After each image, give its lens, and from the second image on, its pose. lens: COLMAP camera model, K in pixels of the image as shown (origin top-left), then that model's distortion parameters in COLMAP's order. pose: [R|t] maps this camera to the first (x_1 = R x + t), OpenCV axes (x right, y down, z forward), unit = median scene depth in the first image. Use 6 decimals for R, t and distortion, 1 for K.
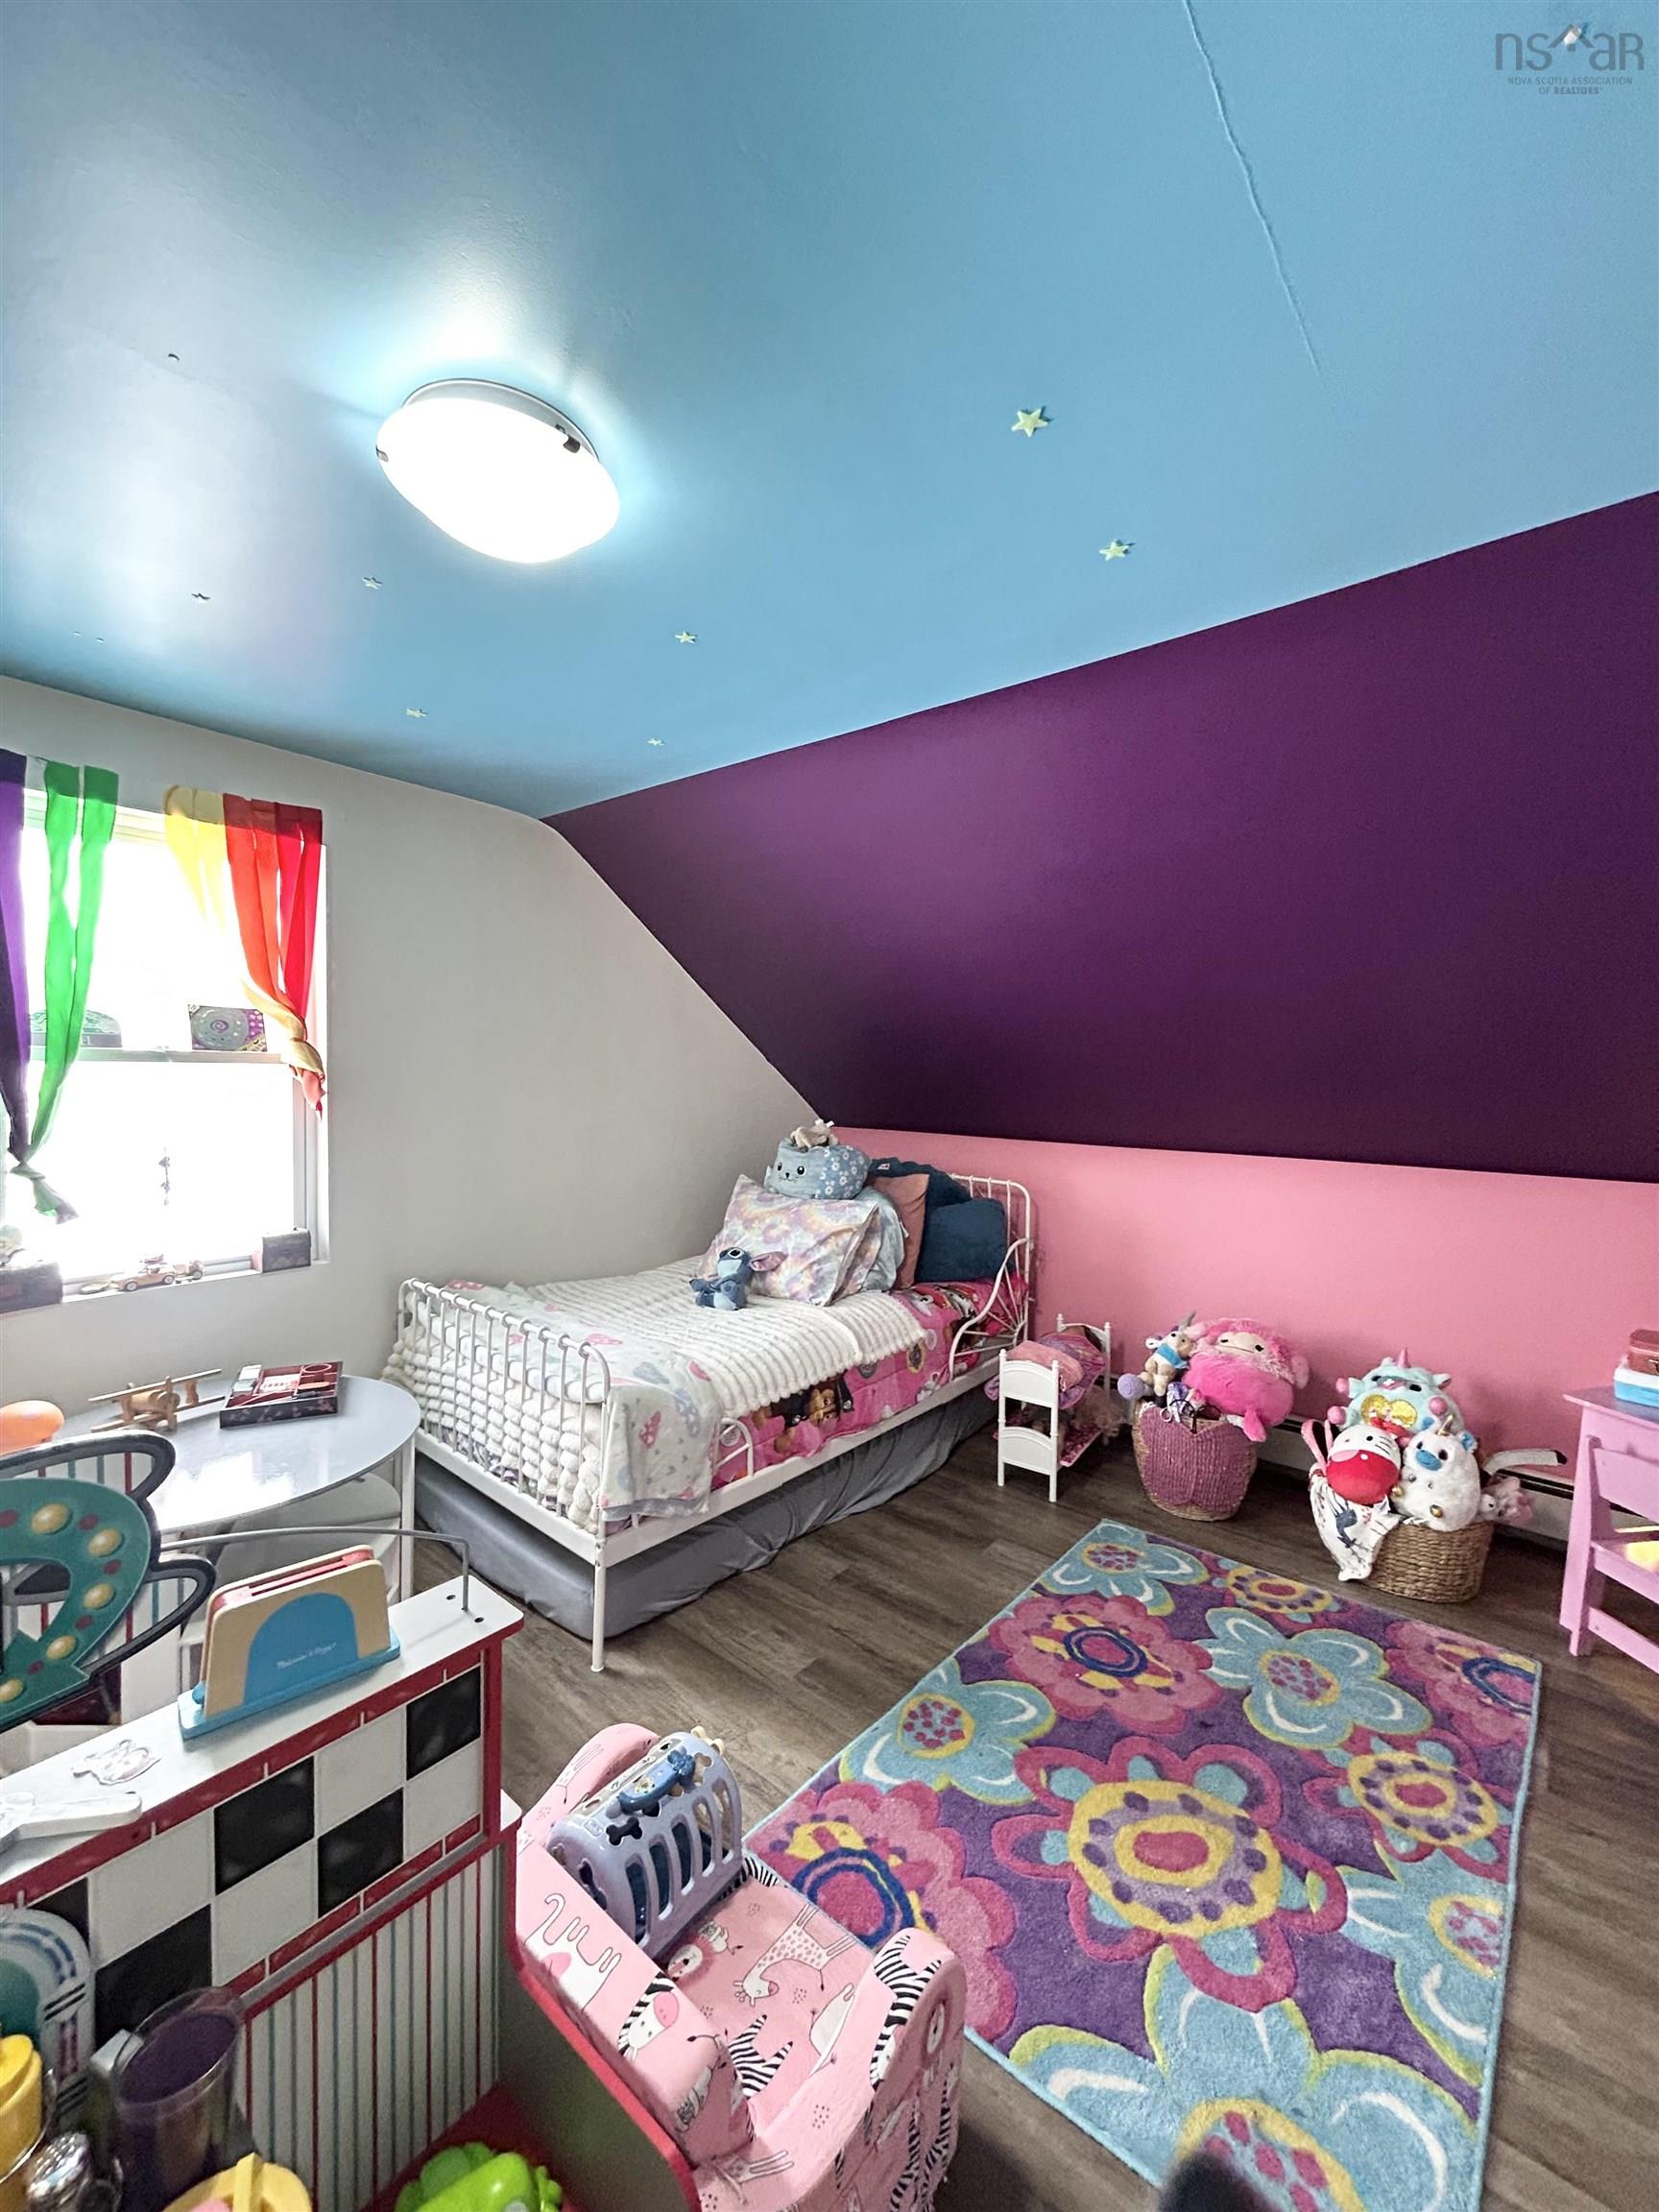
lens RADIAL K [[884.9, 0, 835.1], [0, 884.9, 1105.8], [0, 0, 1]] dist [-0.005283, 0.000106]
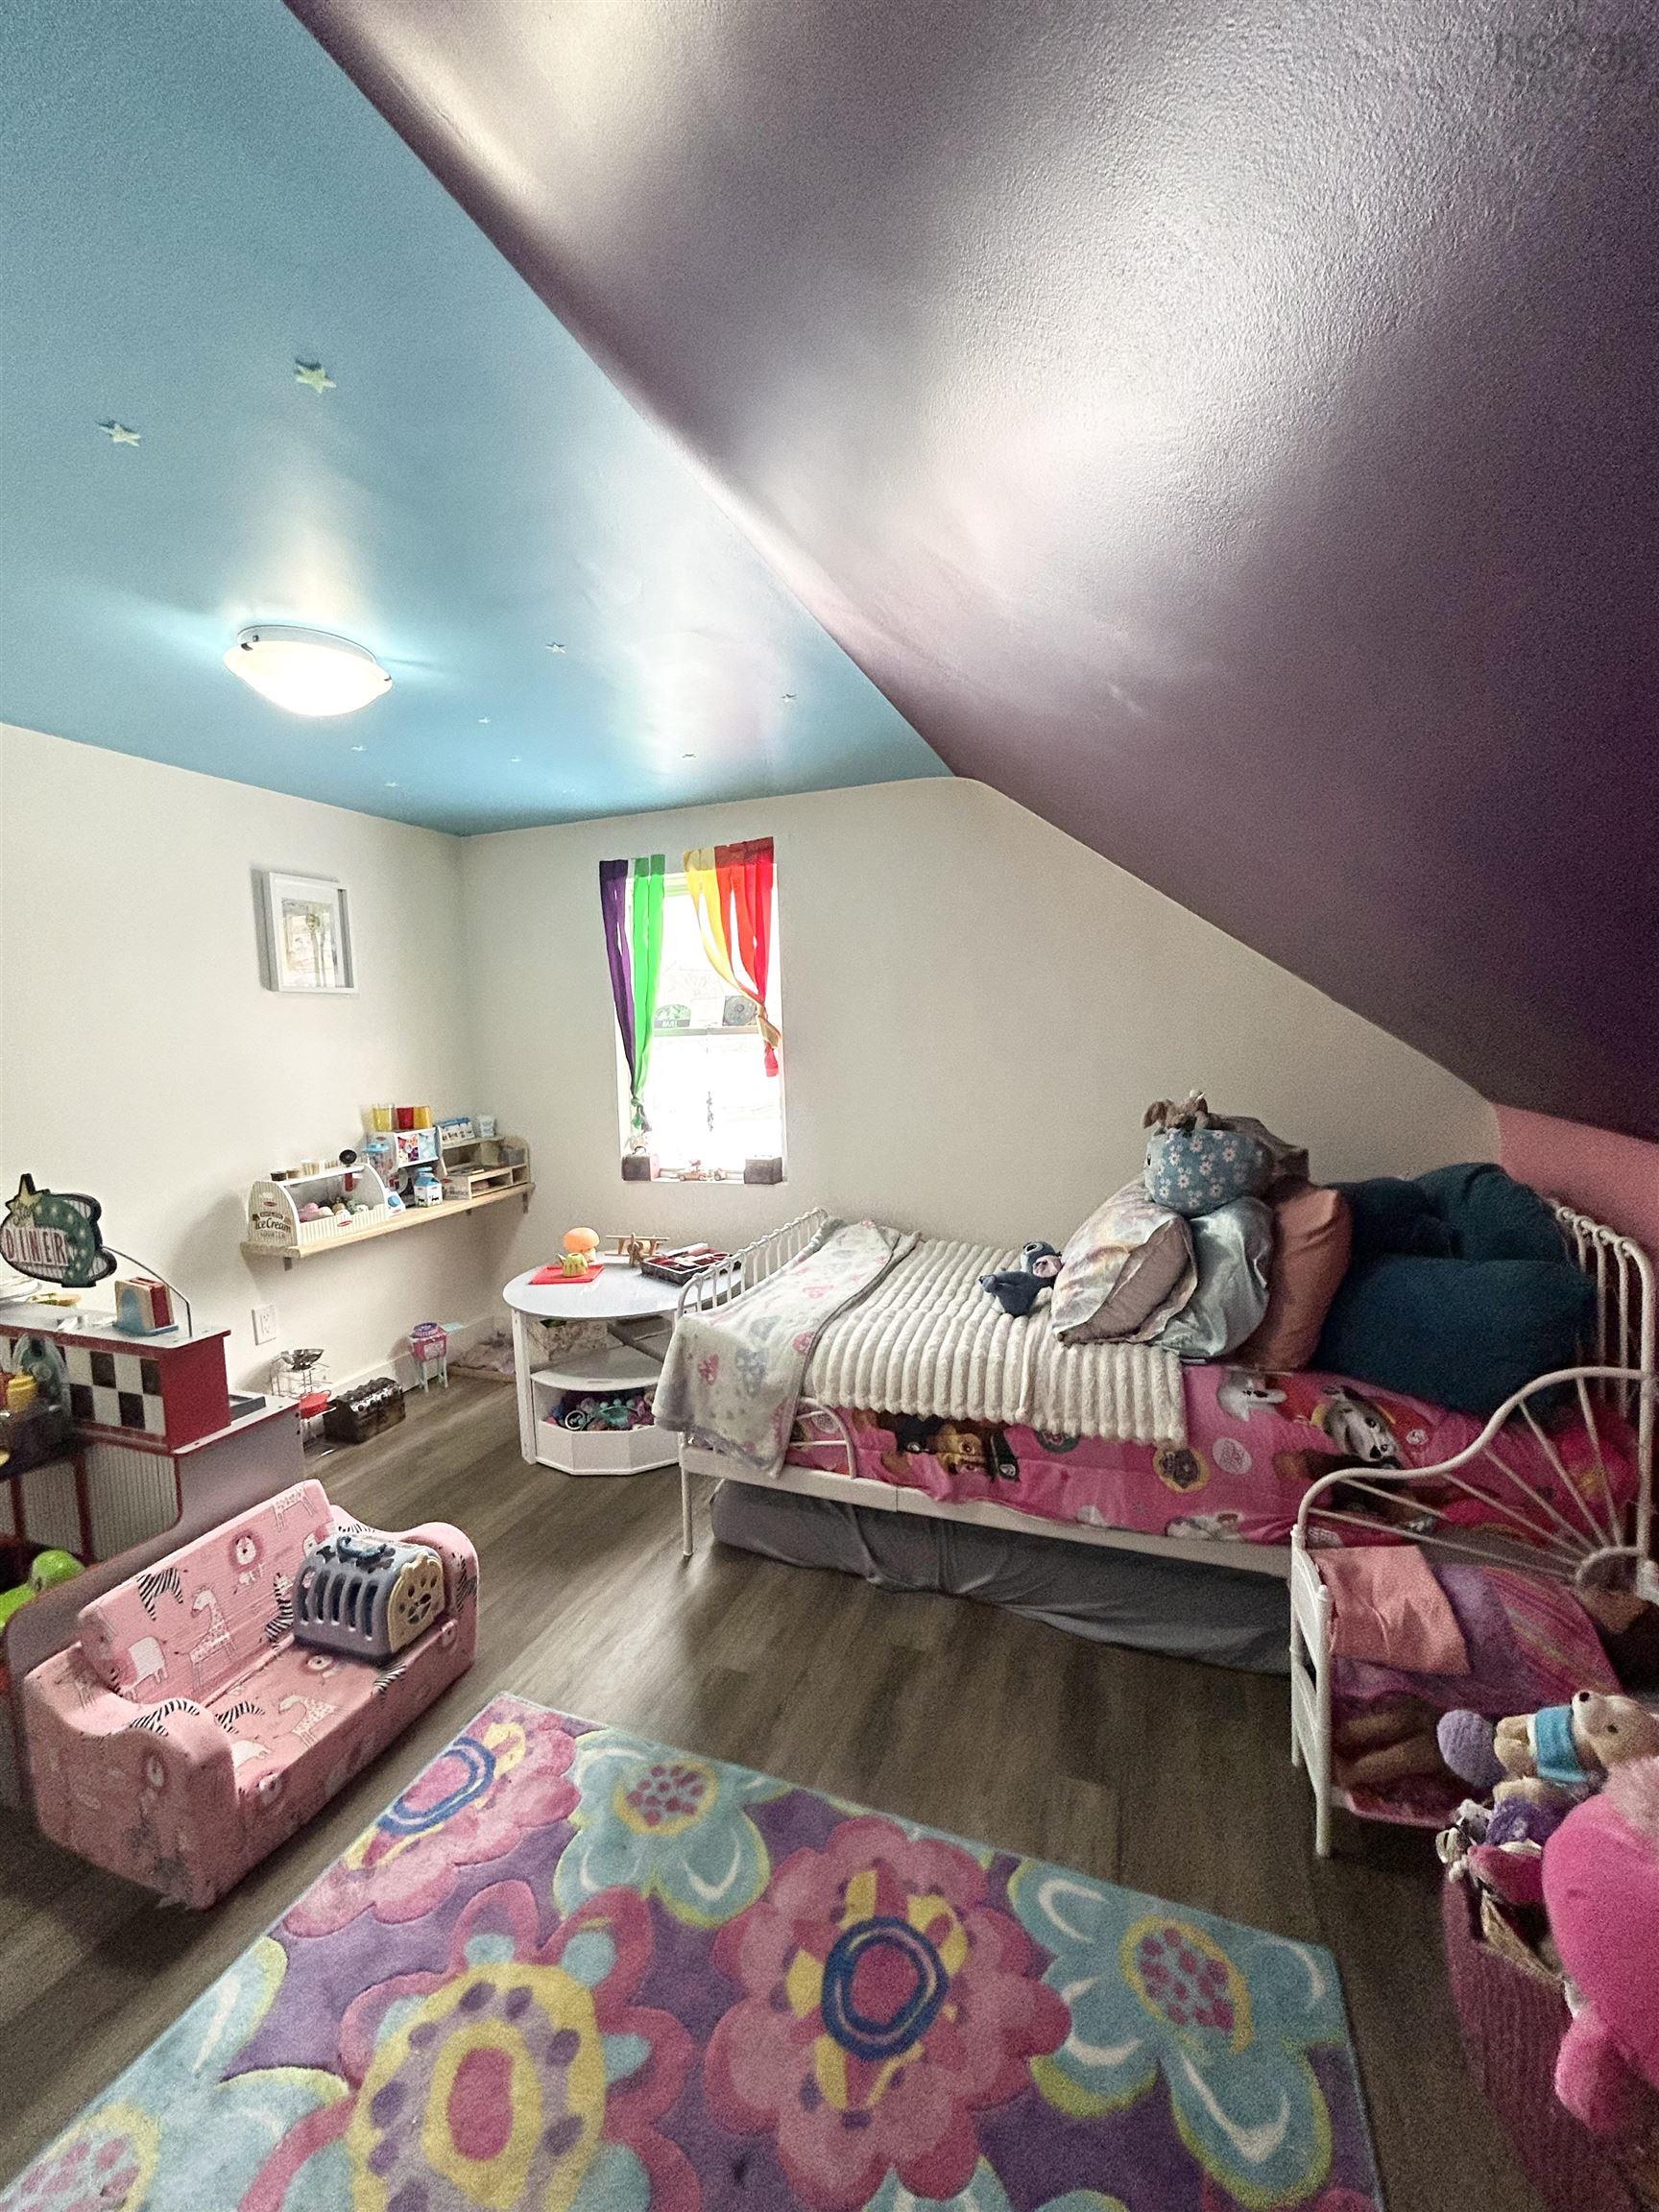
lens RADIAL K [[884.9, 0, 835.1], [0, 884.9, 1105.8], [0, 0, 1]] dist [-0.005283, 0.000106]
pose [[0.323796, 0.054497, -0.944556, 0.798041], [0.000659, 0.998326, 0.057826, -0.017433], [0.946127, -0.019346, 0.323219, 0.753423]]
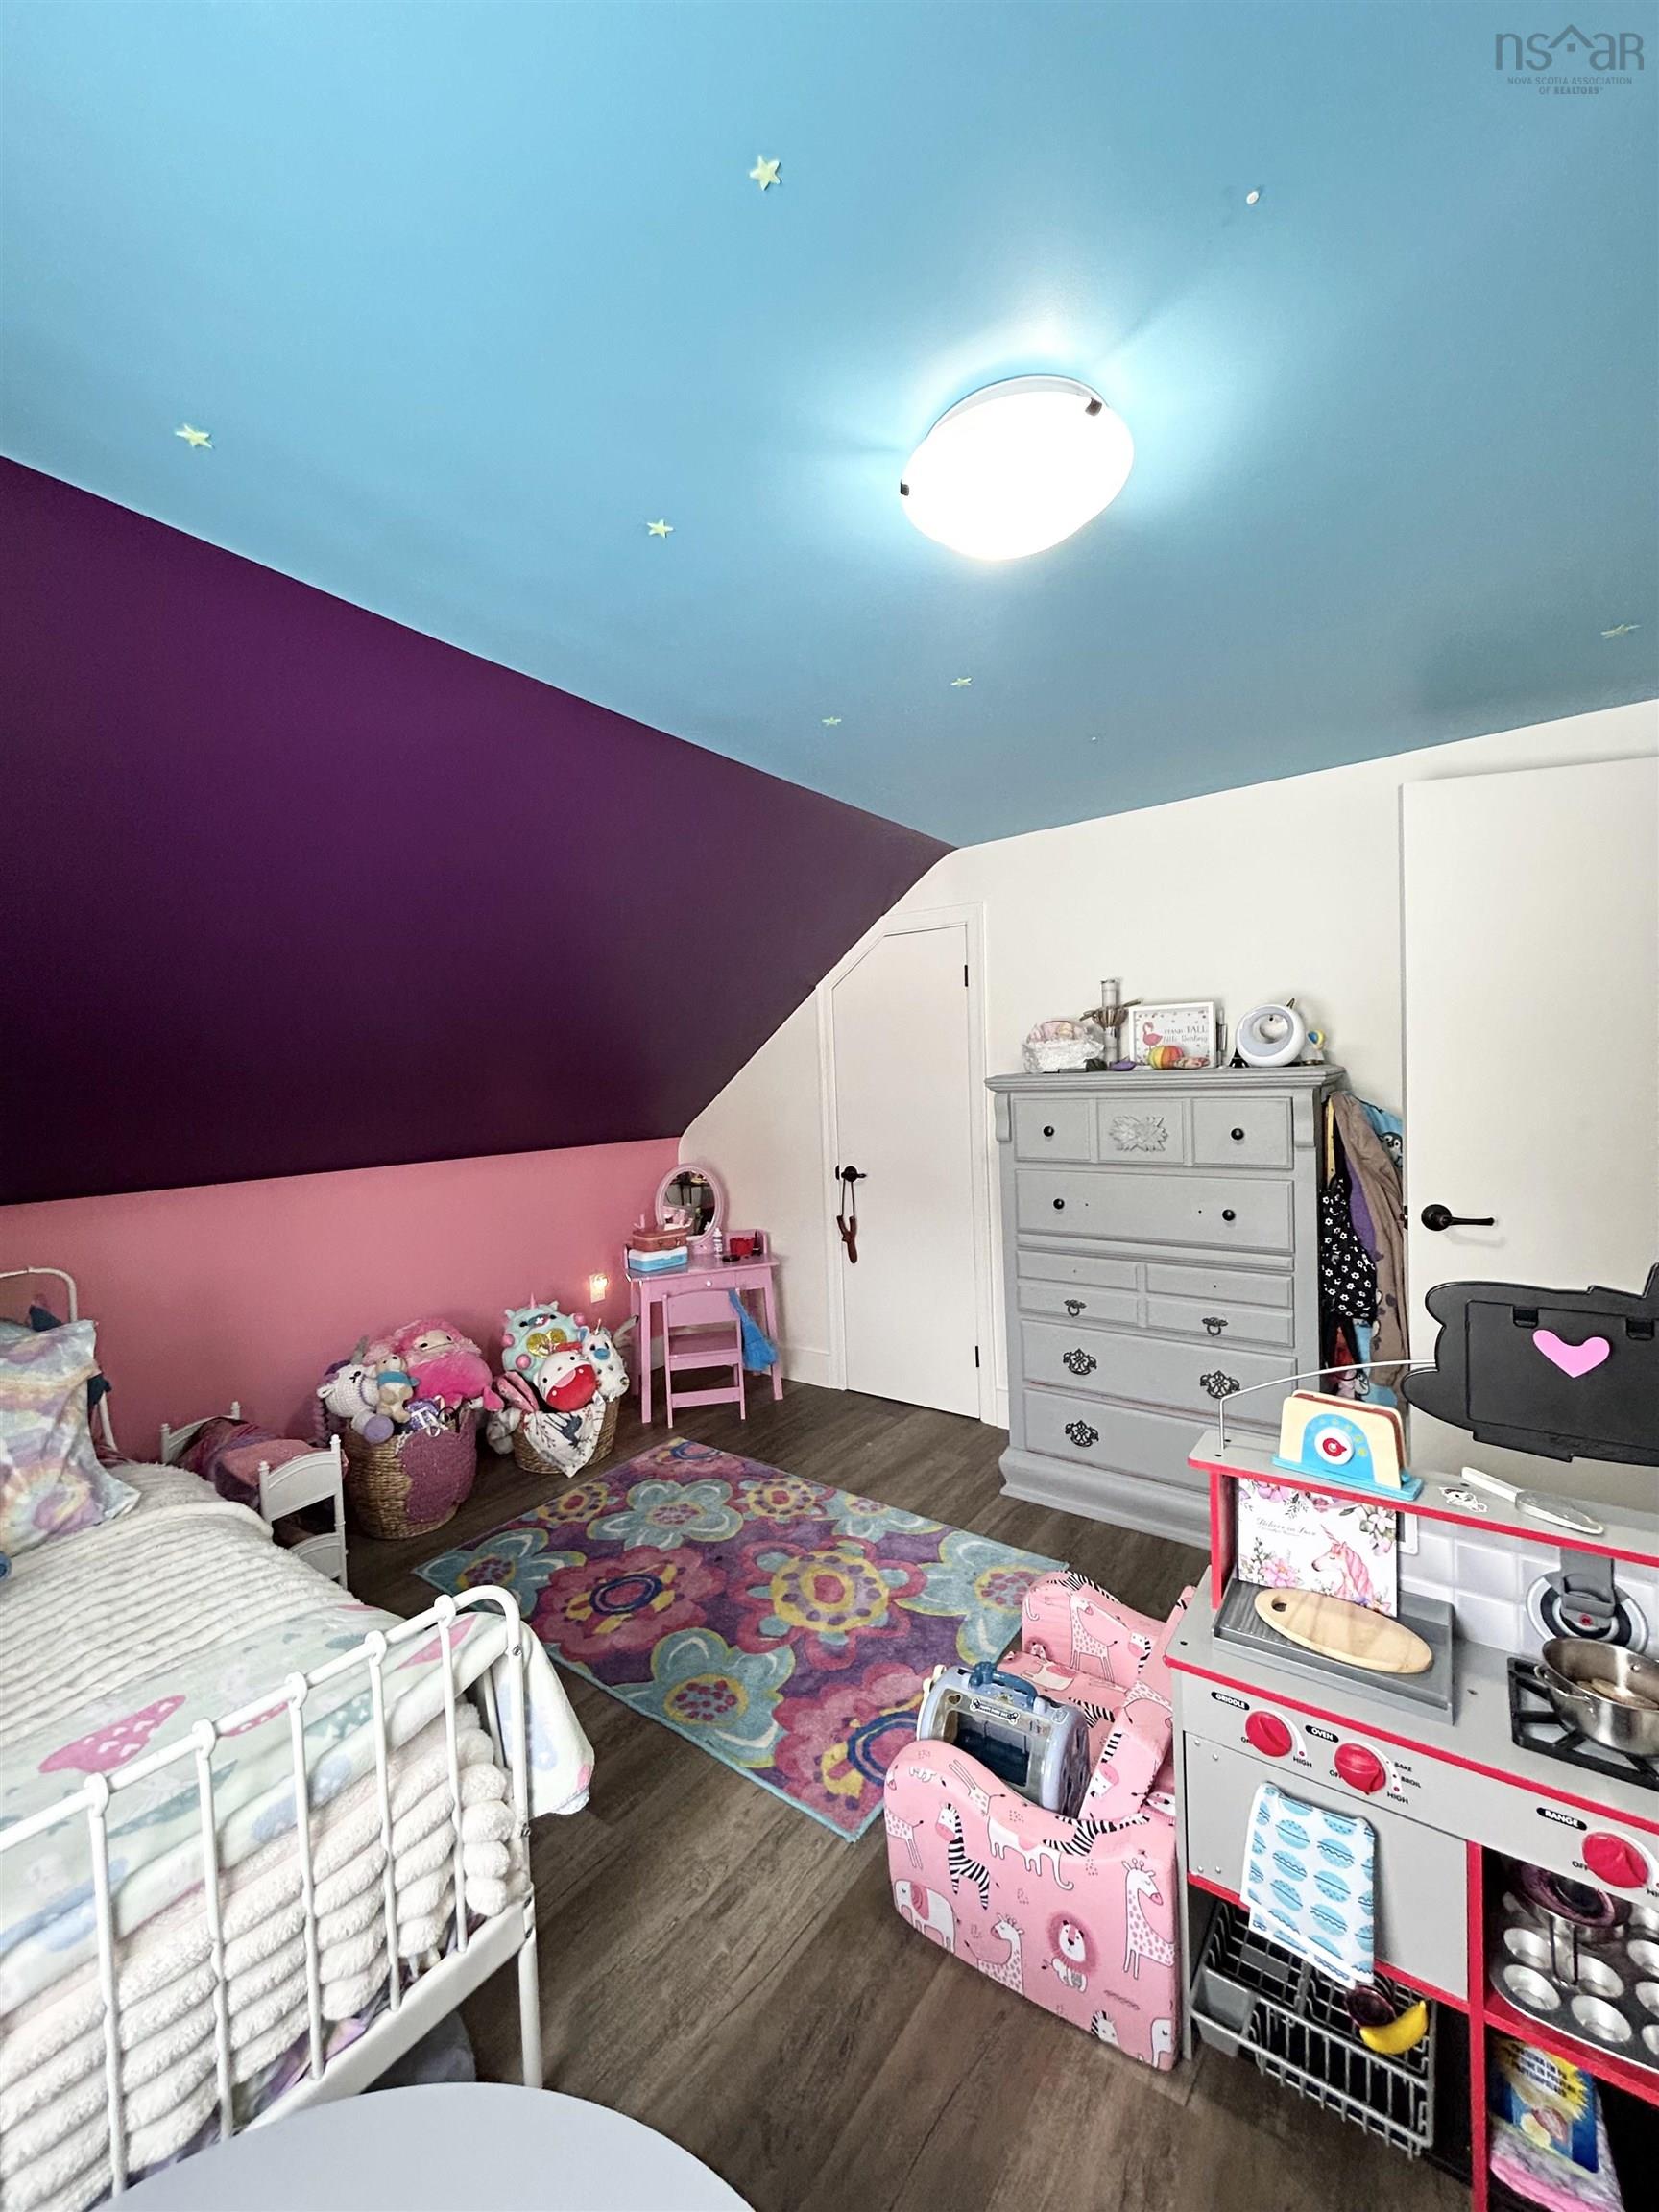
lens RADIAL K [[888.1, 0, 835.1], [0, 888.1, 1104.3], [0, 0, 1]] dist [0.004166, -0.000185]
pose [[-0.072282, -0.045381, 0.996351, -0.778292], [0.071250, 0.996177, 0.050543, -0.039259], [-0.994836, 0.074644, -0.068772, 0.733618]]
